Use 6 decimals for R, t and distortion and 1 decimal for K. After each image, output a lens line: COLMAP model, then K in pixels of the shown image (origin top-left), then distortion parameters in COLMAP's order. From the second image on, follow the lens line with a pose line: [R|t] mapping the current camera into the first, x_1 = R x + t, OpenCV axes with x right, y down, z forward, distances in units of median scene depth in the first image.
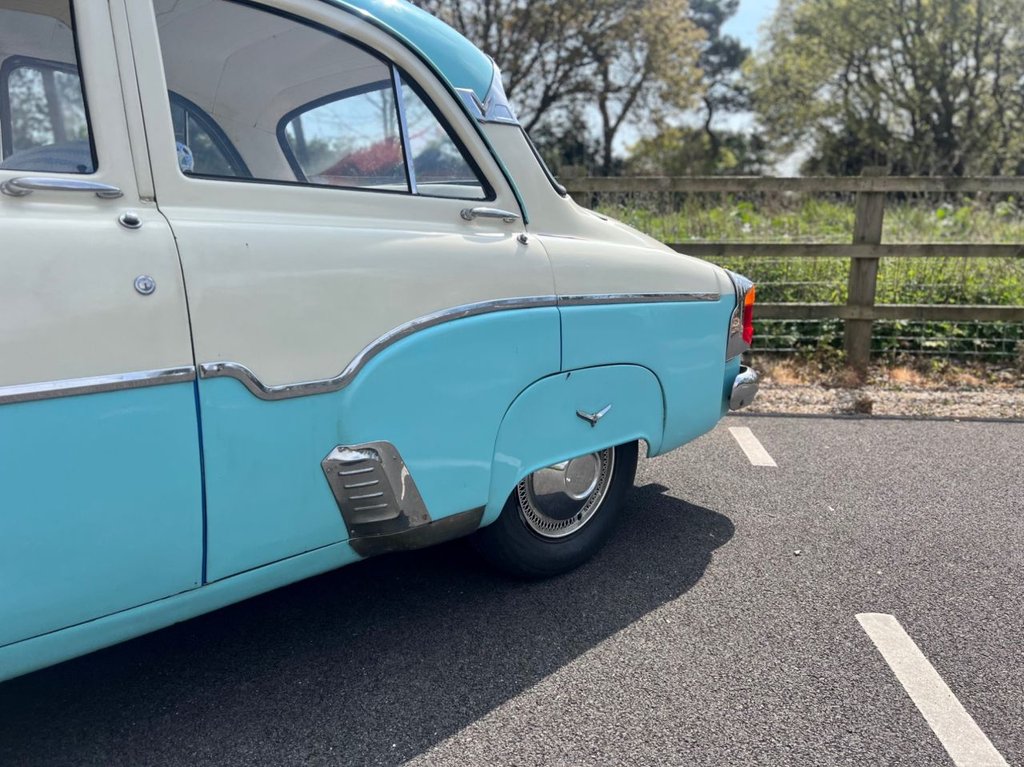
lens RADIAL K [[770.9, 0, 483.9], [0, 770.9, 374.6], [0, 0, 1]] dist [0.030542, -0.046847]
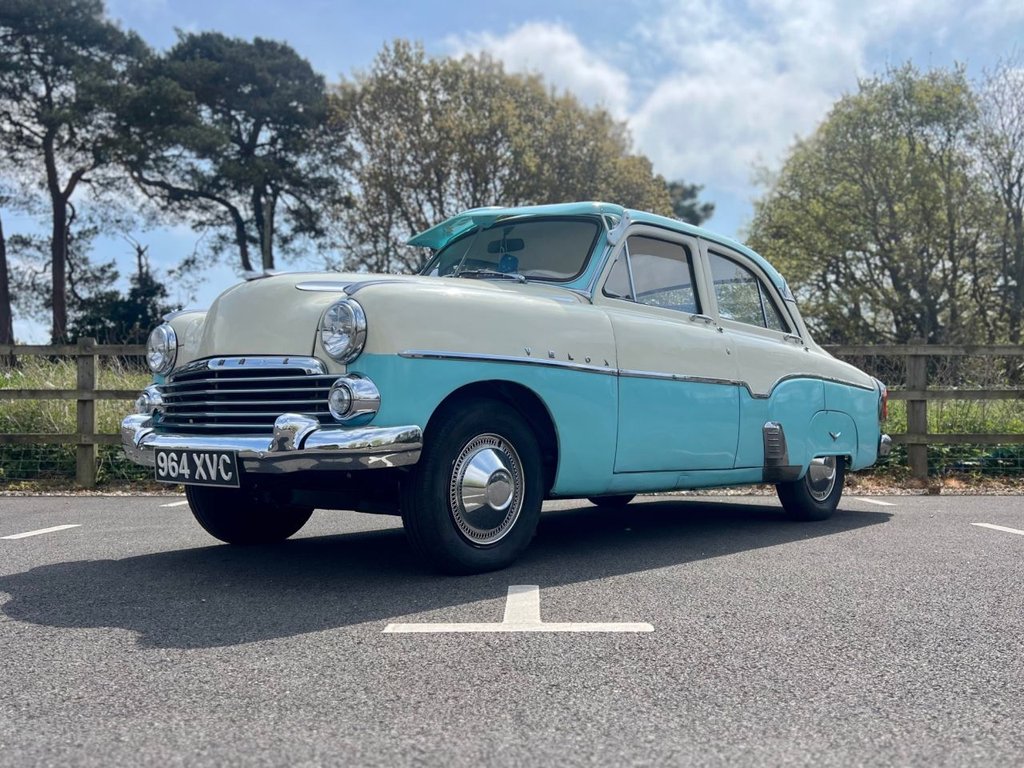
lens RADIAL K [[907.3, 0, 512.0], [0, 907.3, 384.0], [0, 0, 1]] dist [0.013462, 0.003998]
pose [[0.995882, 0.002970, 0.090606, -0.380702], [0.019039, 0.970321, -0.241068, 0.198679], [-0.088633, 0.241801, 0.966269, -0.530992]]
